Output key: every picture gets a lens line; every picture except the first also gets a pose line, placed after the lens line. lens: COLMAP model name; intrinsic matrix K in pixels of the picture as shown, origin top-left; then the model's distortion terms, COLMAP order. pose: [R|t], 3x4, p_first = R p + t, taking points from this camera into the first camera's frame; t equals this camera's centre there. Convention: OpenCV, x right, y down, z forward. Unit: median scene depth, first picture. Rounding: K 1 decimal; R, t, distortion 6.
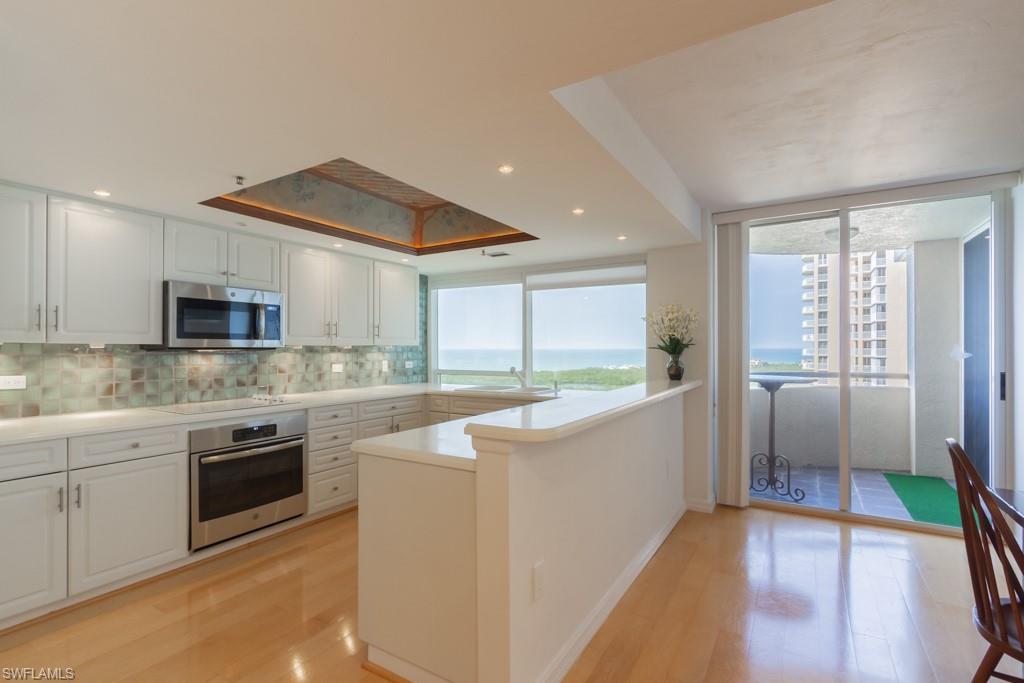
lens RADIAL K [[476.4, 0, 510.6], [0, 476.4, 346.9], [0, 0, 1]] dist [-0.002236, 0.001068]
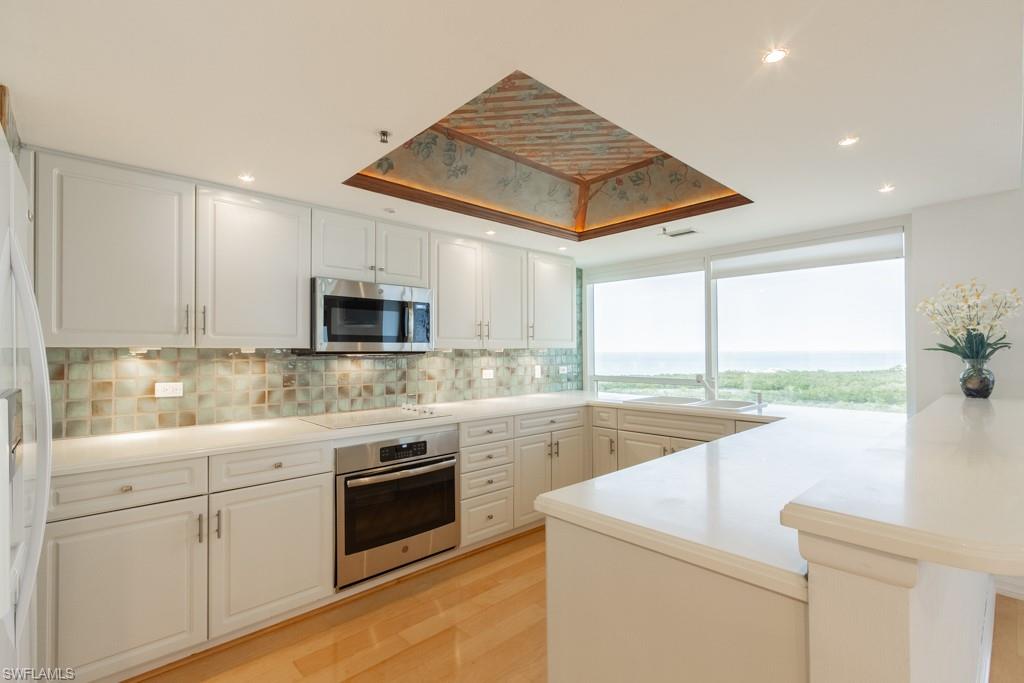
lens RADIAL K [[476.4, 0, 517.8], [0, 476.4, 345.8], [0, 0, 1]] dist [-0.002236, 0.001068]
pose [[0.965942, -0.007473, -0.258651, -0.101492], [0.005388, 0.999947, -0.008770, -0.000239], [0.258703, 0.007078, 0.965931, 0.196412]]
